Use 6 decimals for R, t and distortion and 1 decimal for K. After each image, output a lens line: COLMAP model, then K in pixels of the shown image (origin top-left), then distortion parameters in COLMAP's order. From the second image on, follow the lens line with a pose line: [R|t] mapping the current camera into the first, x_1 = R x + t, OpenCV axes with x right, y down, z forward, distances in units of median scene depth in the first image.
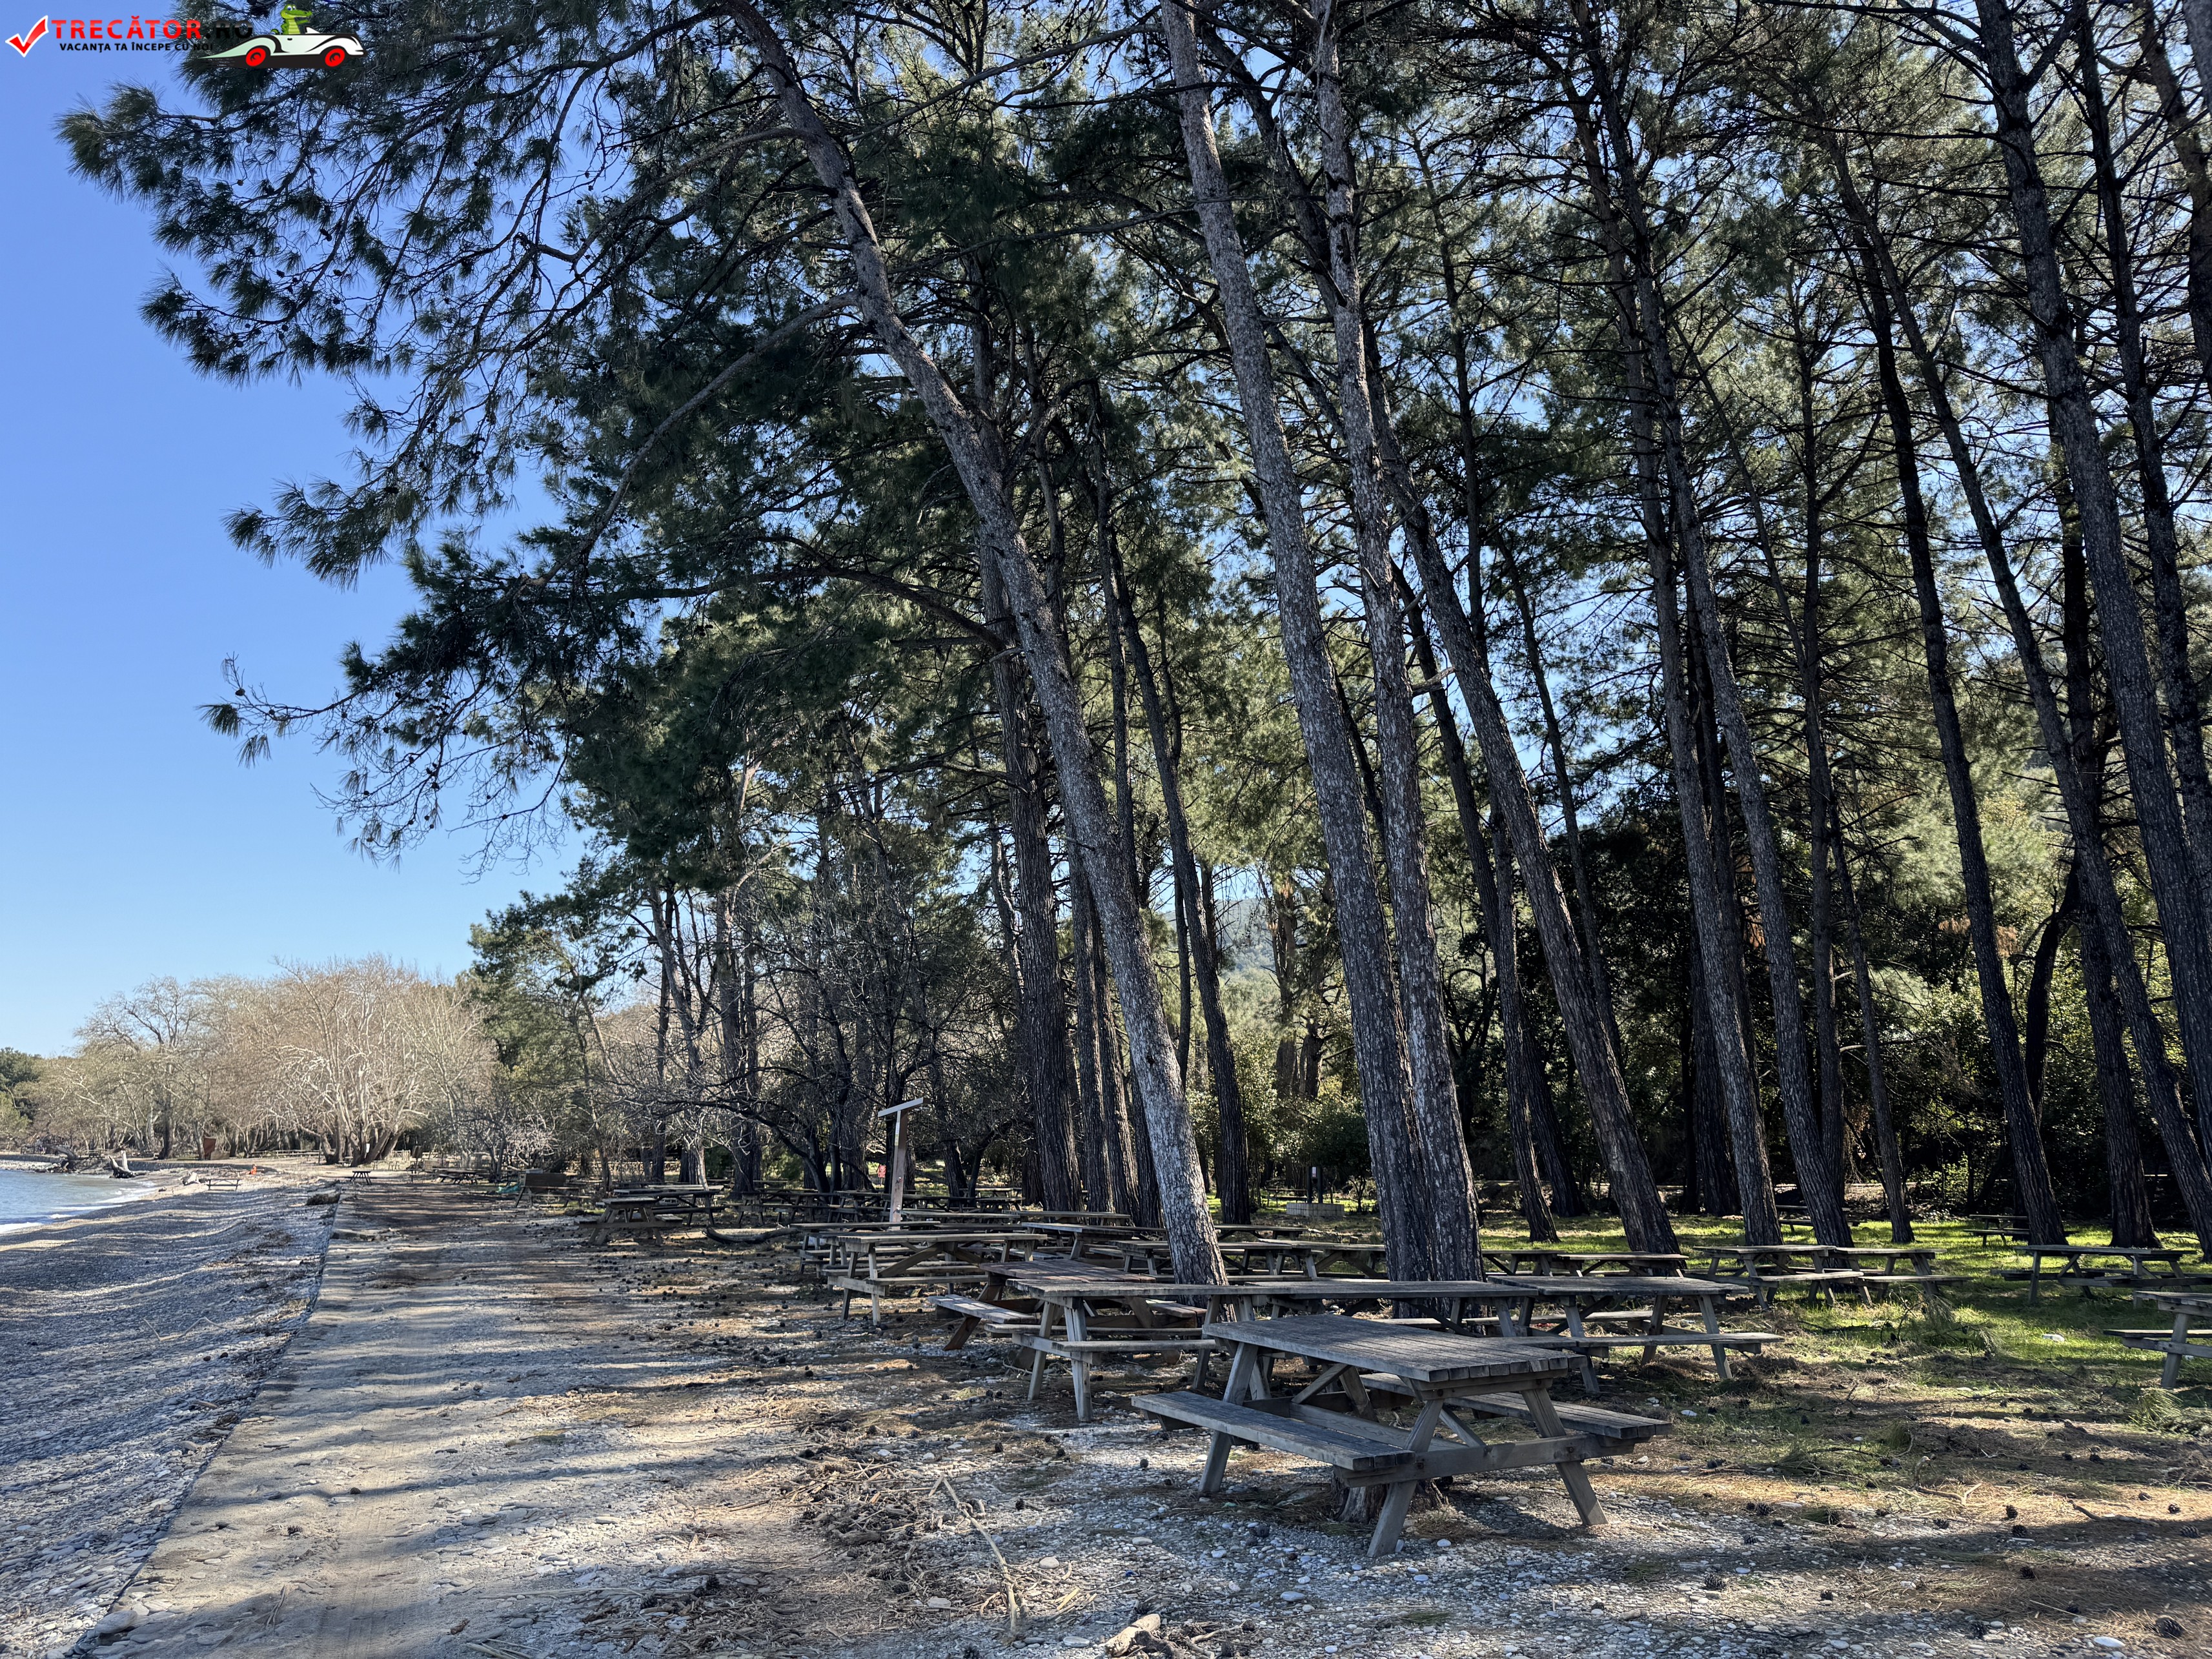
lens RADIAL K [[1632.7, 0, 1106.0], [0, 1632.7, 829.5], [0, 0, 1]] dist [0.002005, -0.007394]
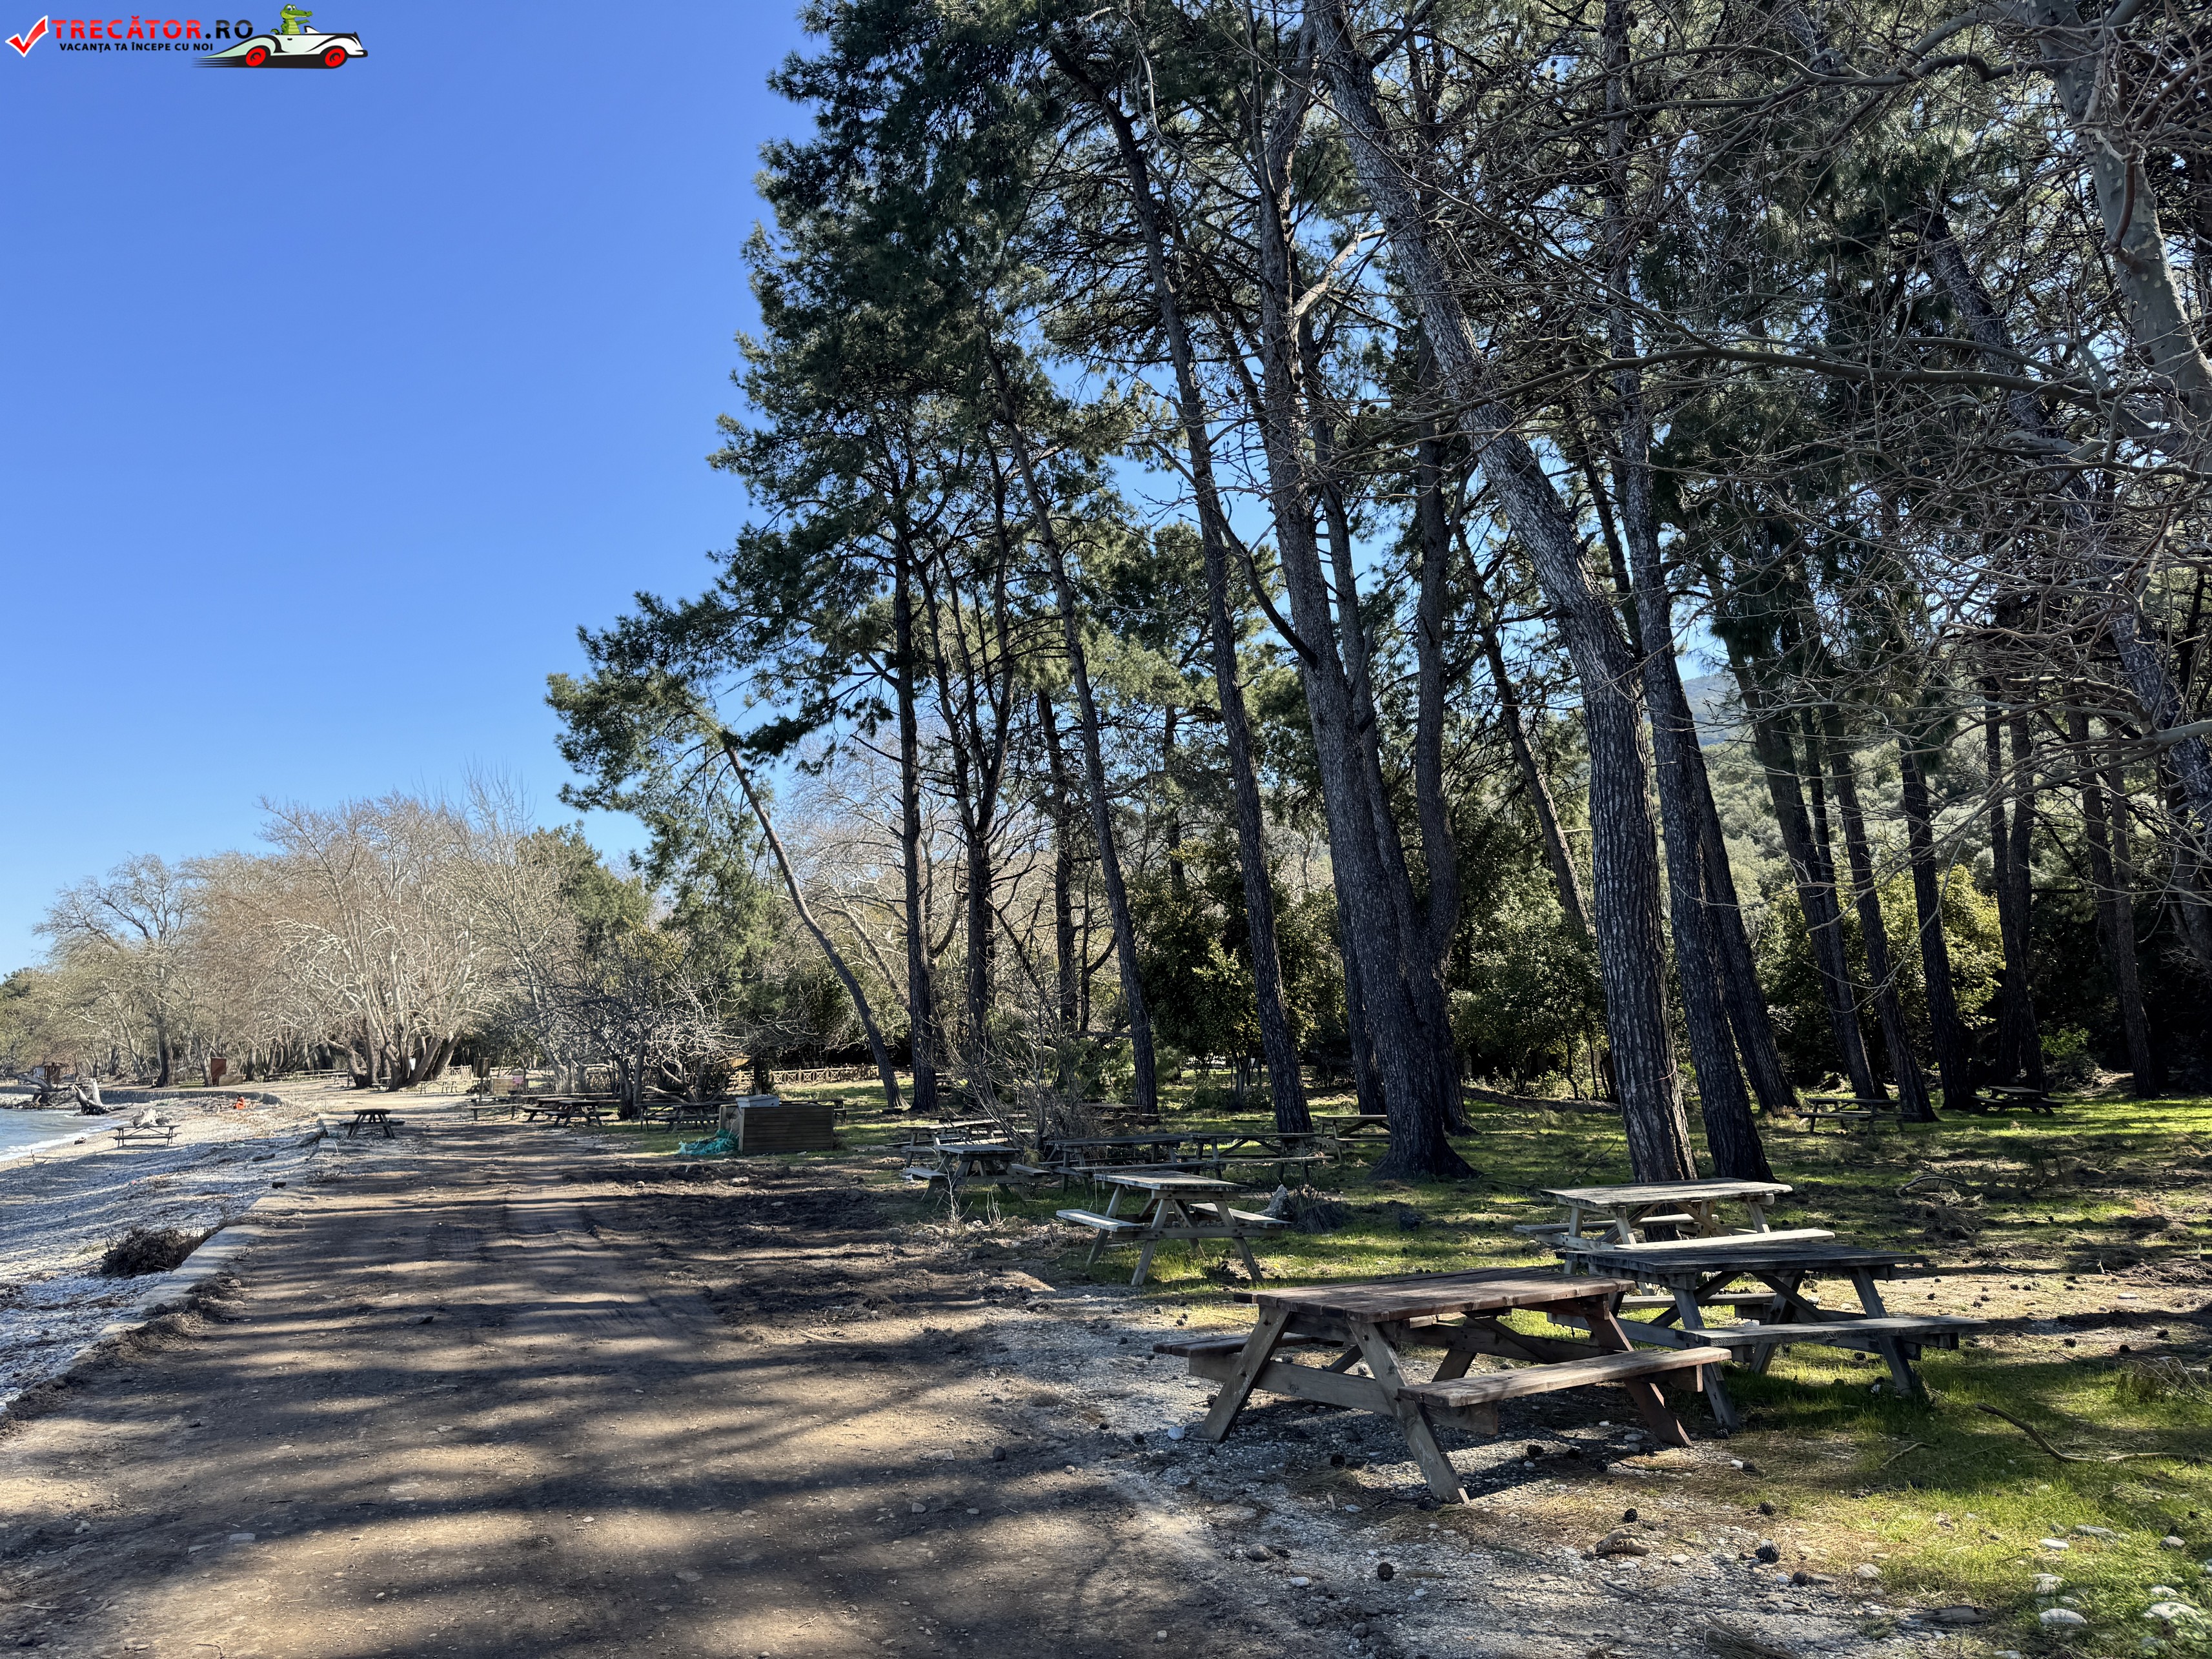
lens RADIAL K [[1531.1, 0, 1074.4], [0, 1531.1, 842.8], [0, 0, 1]] dist [0.006638, -0.000205]
pose [[0.999128, -0.034911, -0.022922, -0.133463], [0.036267, 0.997435, 0.061710, 0.062792], [0.020709, -0.062488, 0.997831, 0.317768]]
